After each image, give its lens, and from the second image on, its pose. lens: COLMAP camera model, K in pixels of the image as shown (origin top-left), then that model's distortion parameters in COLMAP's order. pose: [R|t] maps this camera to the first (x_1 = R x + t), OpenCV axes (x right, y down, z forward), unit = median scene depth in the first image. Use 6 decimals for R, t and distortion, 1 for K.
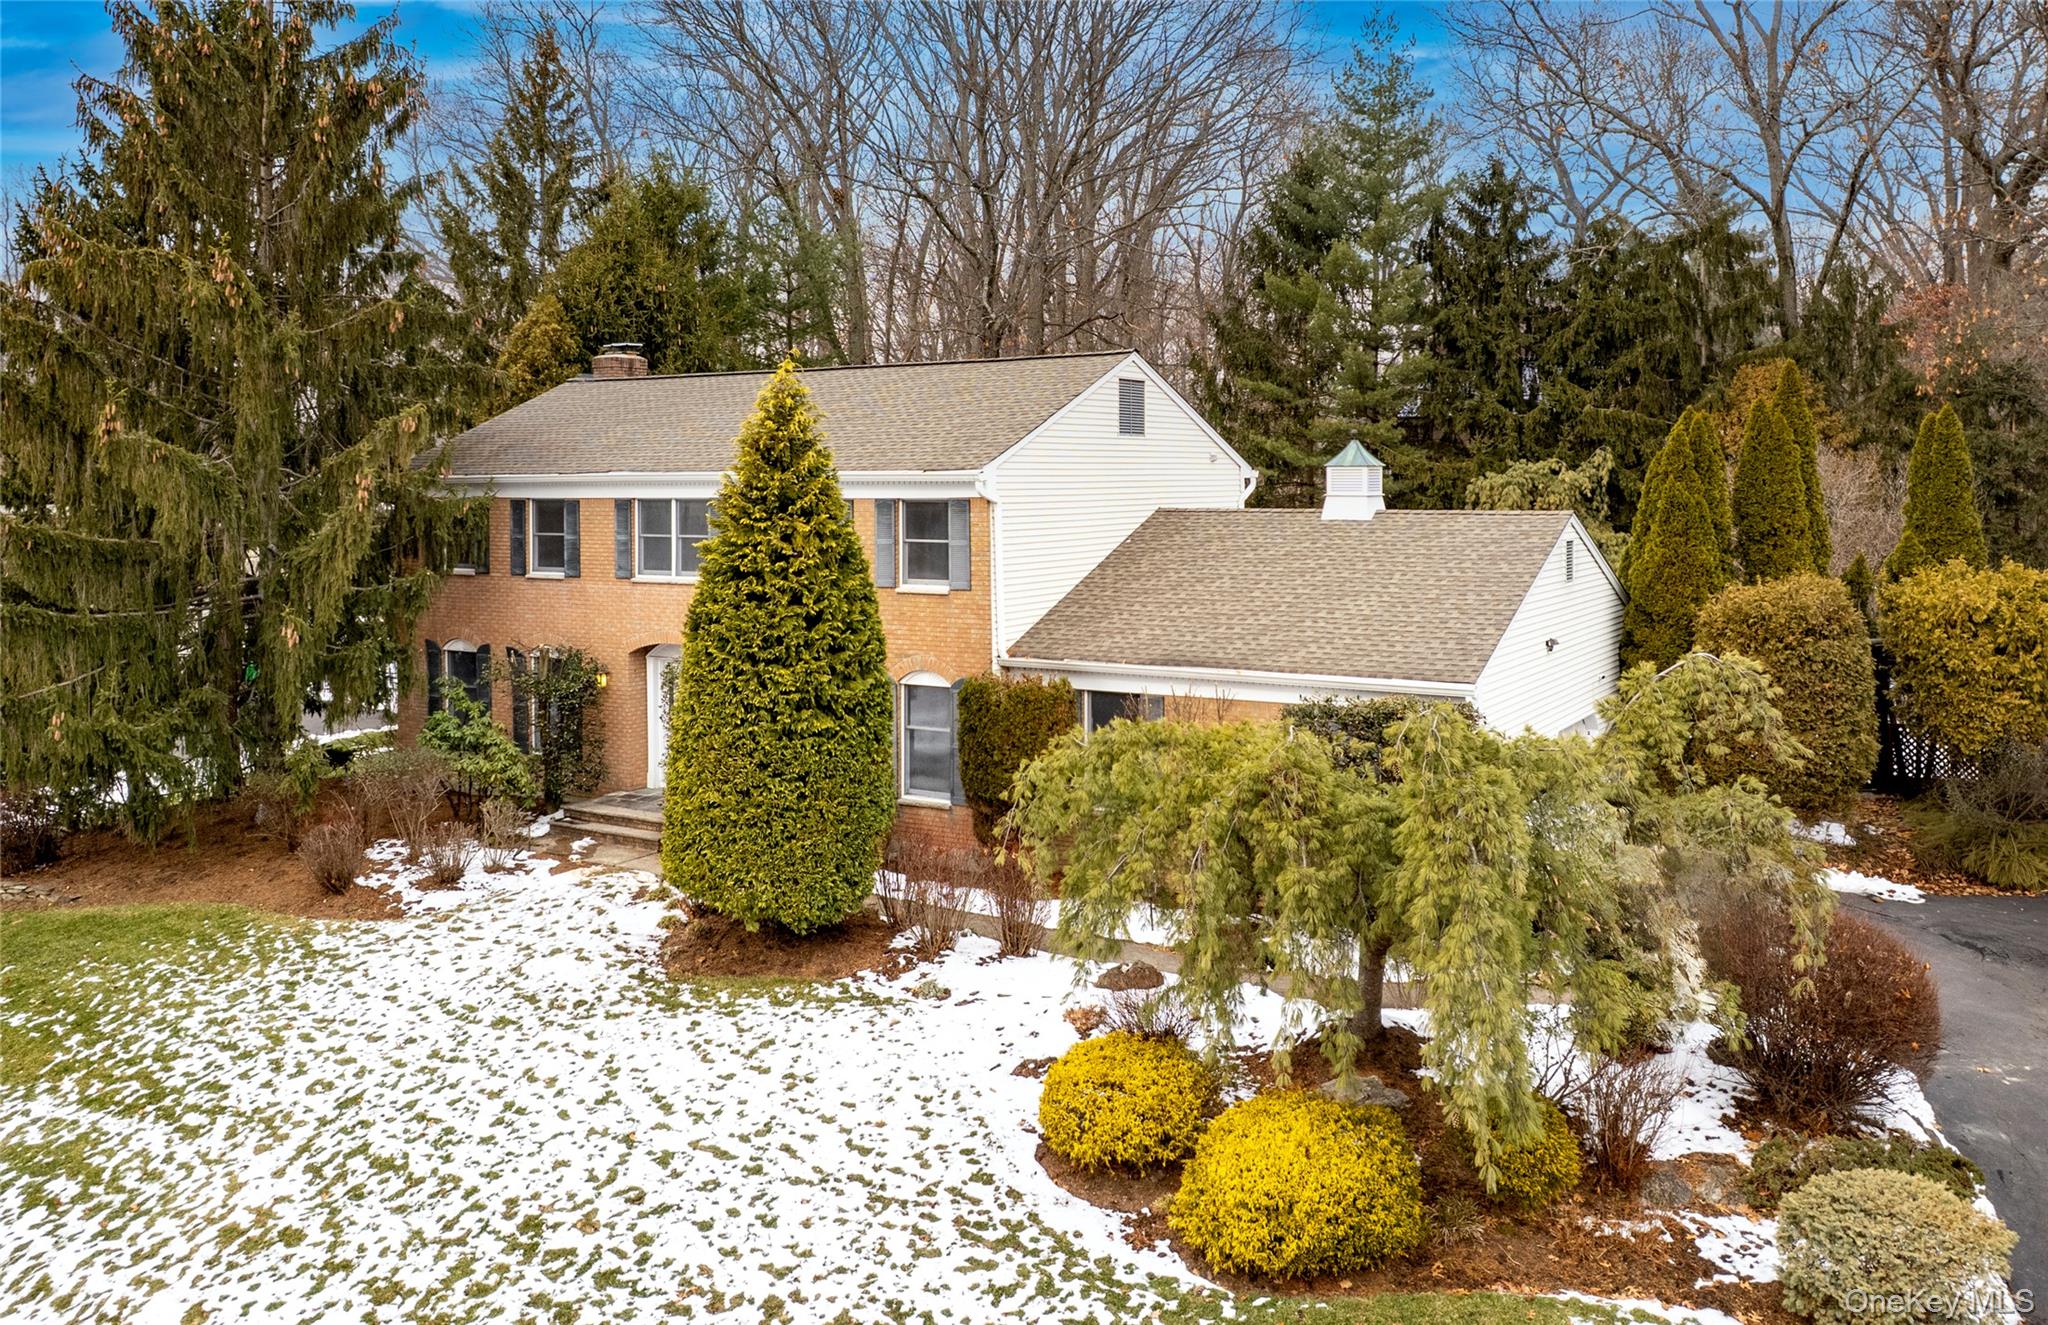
lens RADIAL K [[1690.9, 0, 1046.1], [0, 1690.9, 443.6], [0, 0, 1]] dist [-0.092095, 0.075871]
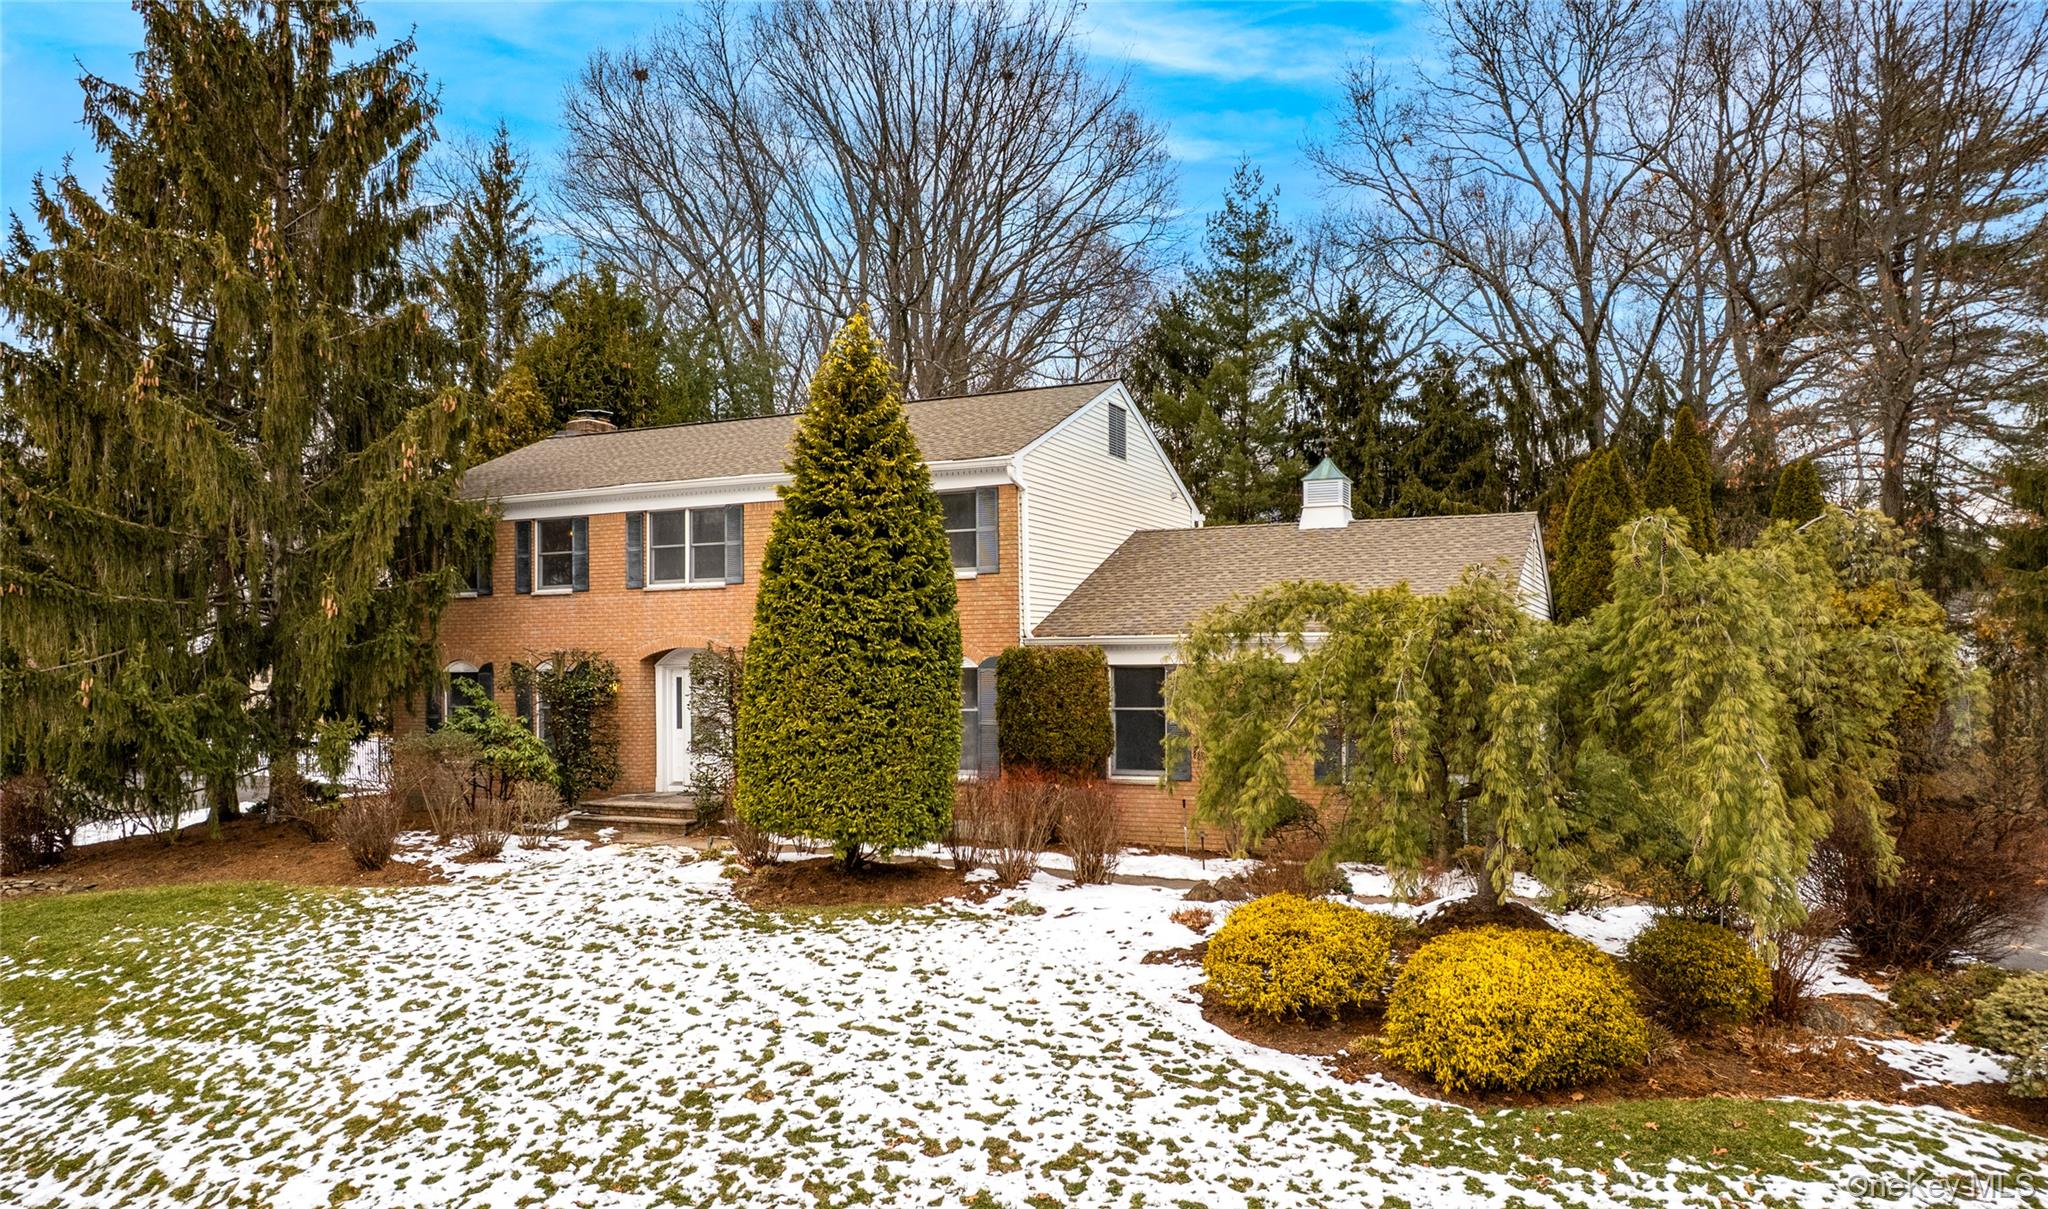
lens RADIAL K [[1445.5, 0, 999.6], [0, 1445.5, 649.6], [0, 0, 1]] dist [-0.082916, 0.068720]
pose [[0.994844, 0.002339, 0.101386, -0.202210], [-0.003306, 0.999951, 0.009372, 0.188833], [-0.101359, -0.009659, 0.994803, 0.155591]]
